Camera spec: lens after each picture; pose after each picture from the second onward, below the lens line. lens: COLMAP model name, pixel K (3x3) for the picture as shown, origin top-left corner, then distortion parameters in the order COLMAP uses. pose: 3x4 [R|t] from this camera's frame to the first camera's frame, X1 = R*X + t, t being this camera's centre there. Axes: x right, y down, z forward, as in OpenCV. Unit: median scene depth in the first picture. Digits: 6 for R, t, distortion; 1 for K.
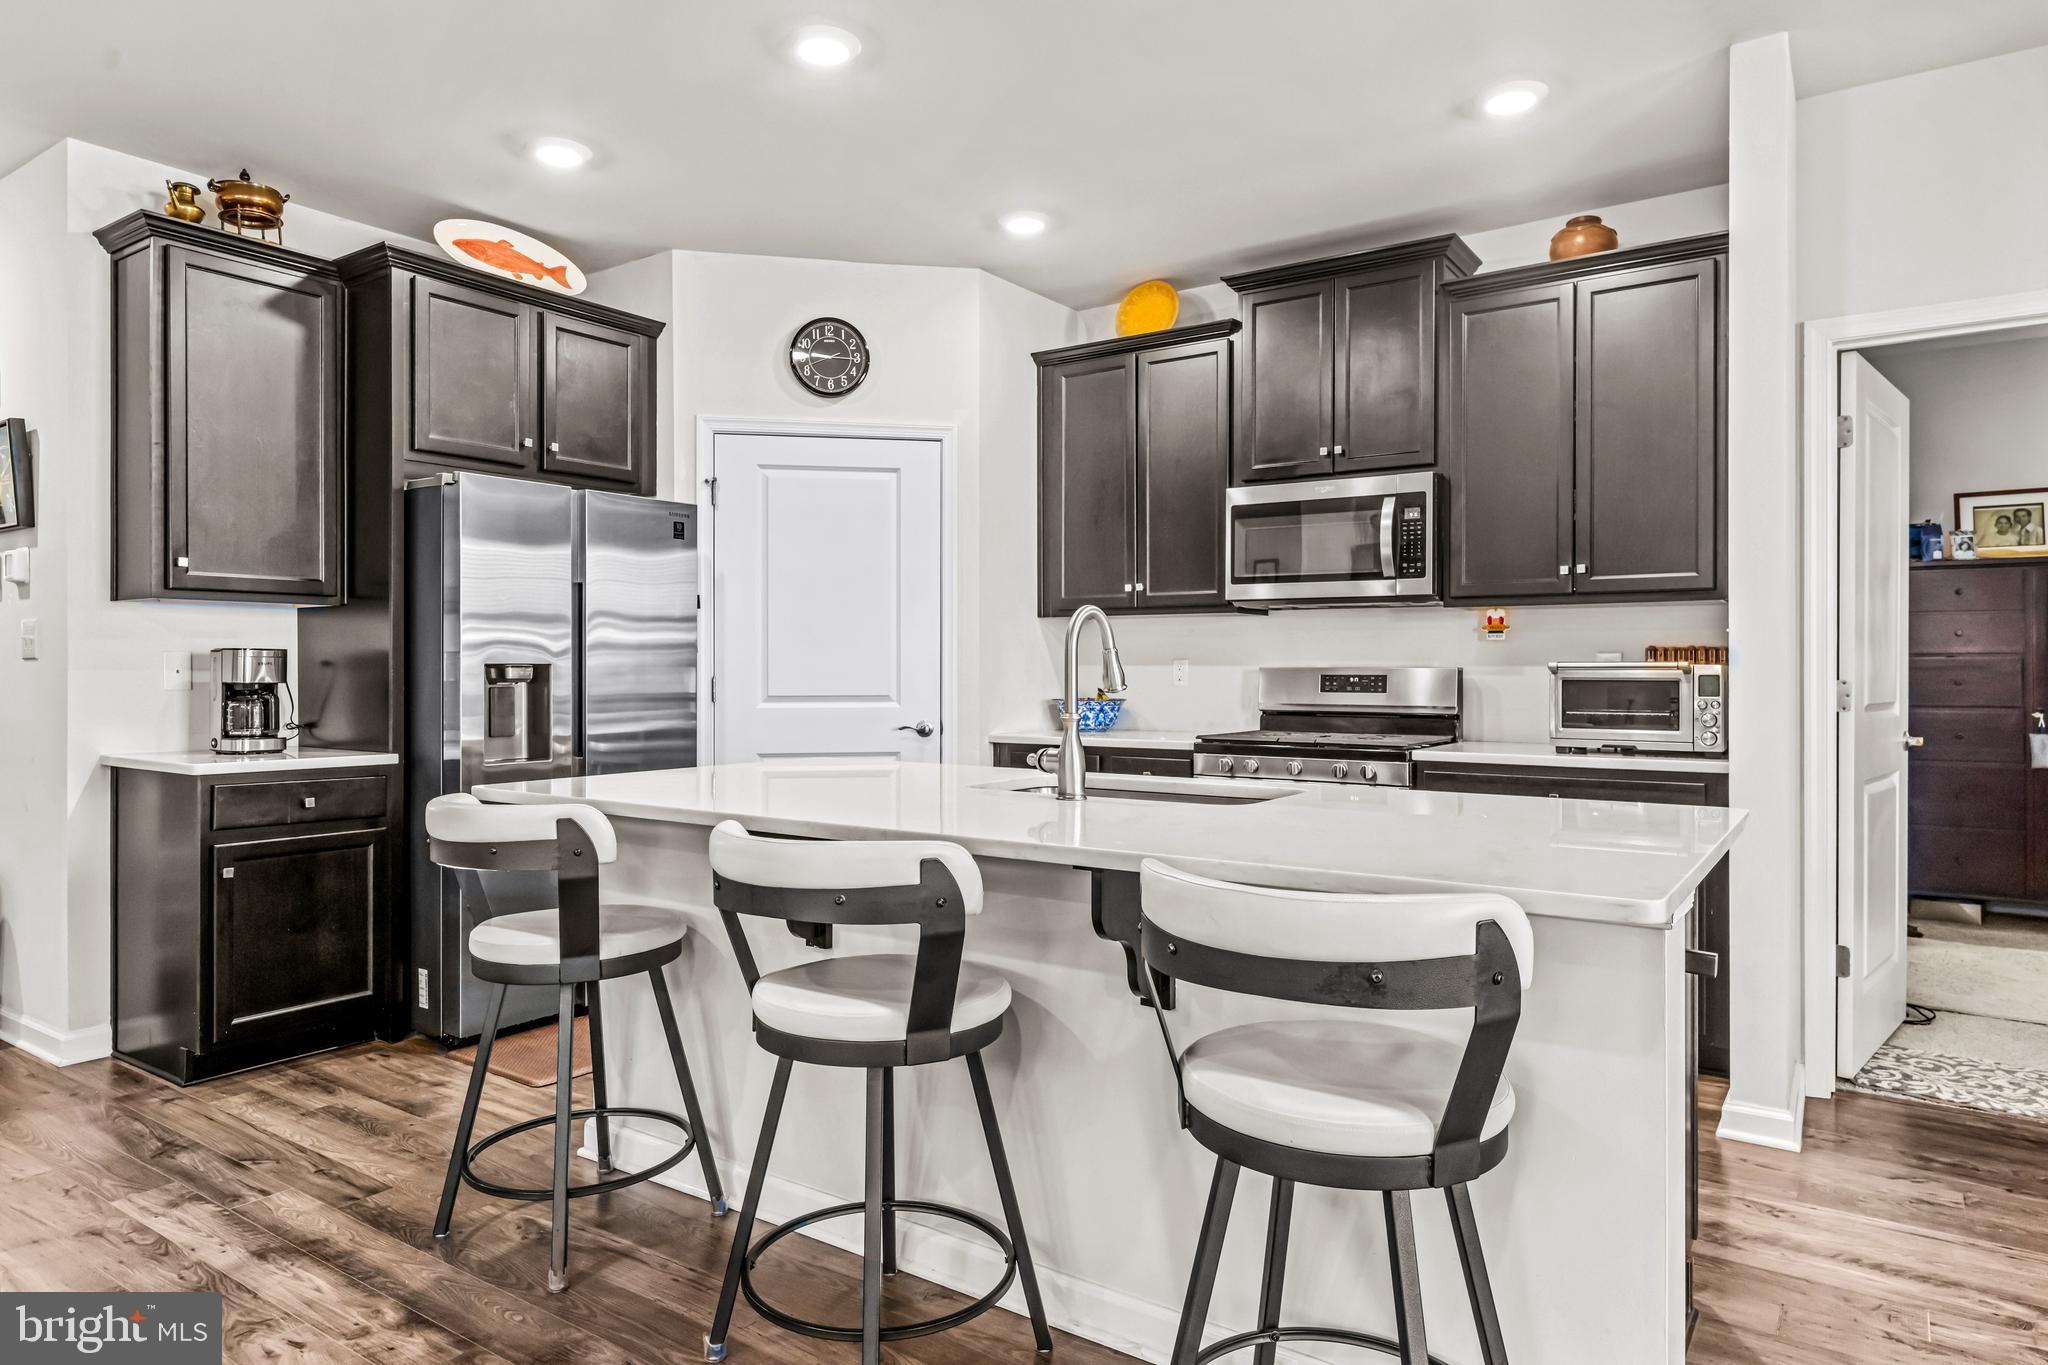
lens RADIAL K [[1227.9, 0, 1024.7], [0, 1227.9, 678.3], [0, 0, 1]] dist [0.003014, 0.000996]
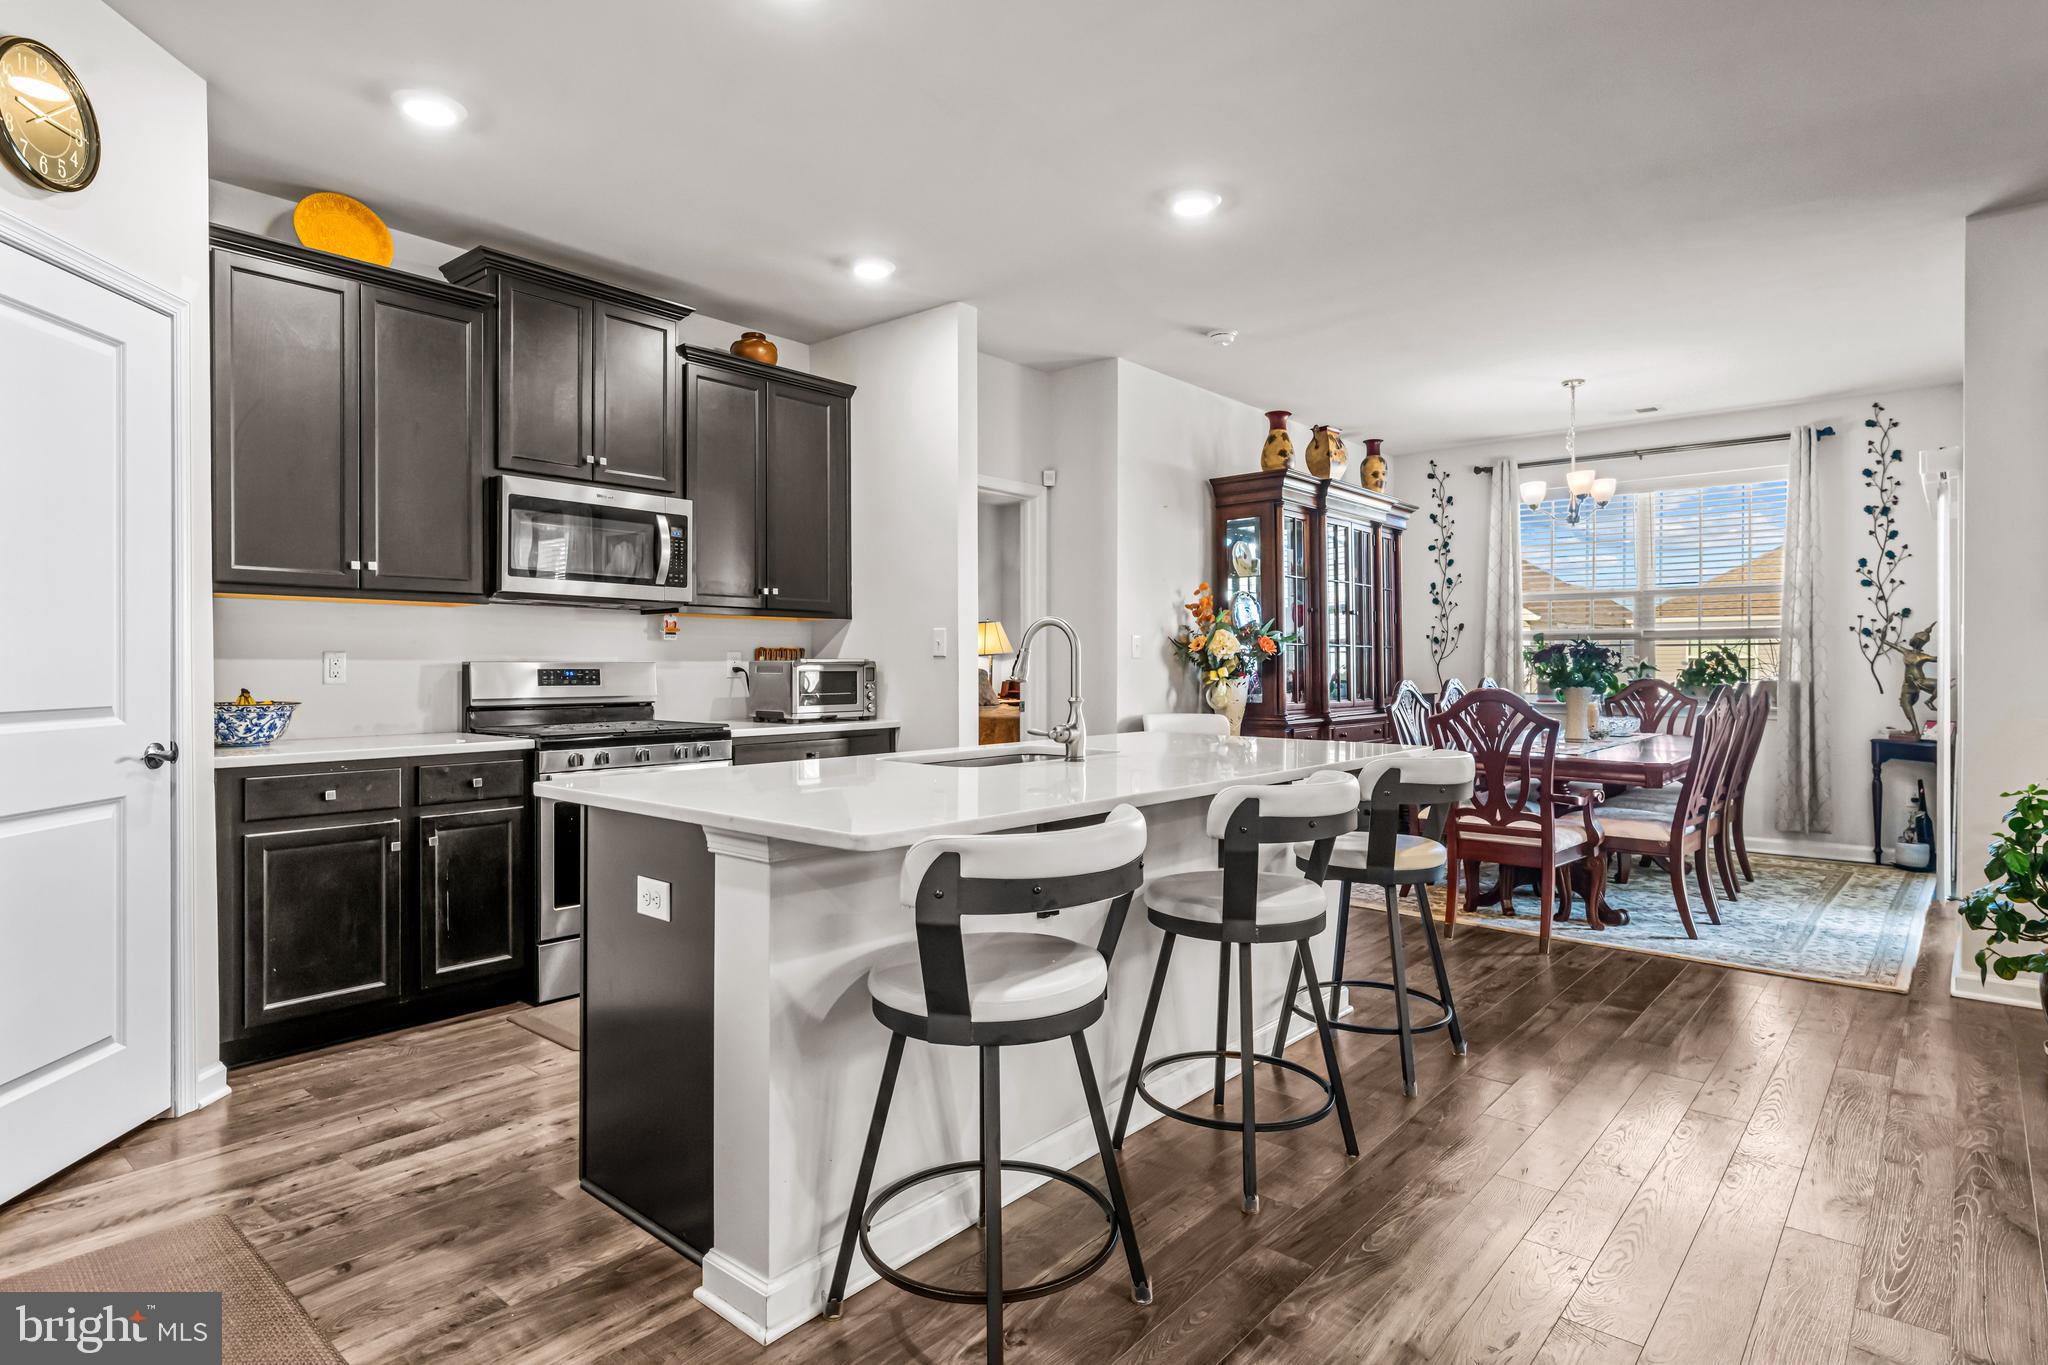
lens RADIAL K [[1092.1, 0, 1022.4], [0, 1092.1, 673.9], [0, 0, 1]] dist [-0.001674, 0.000409]
pose [[0.104006, -0.011130, 0.994514, -0.639488], [0.001424, 0.999938, 0.011041, -0.008197], [-0.994576, 0.000268, 0.104015, 0.512790]]
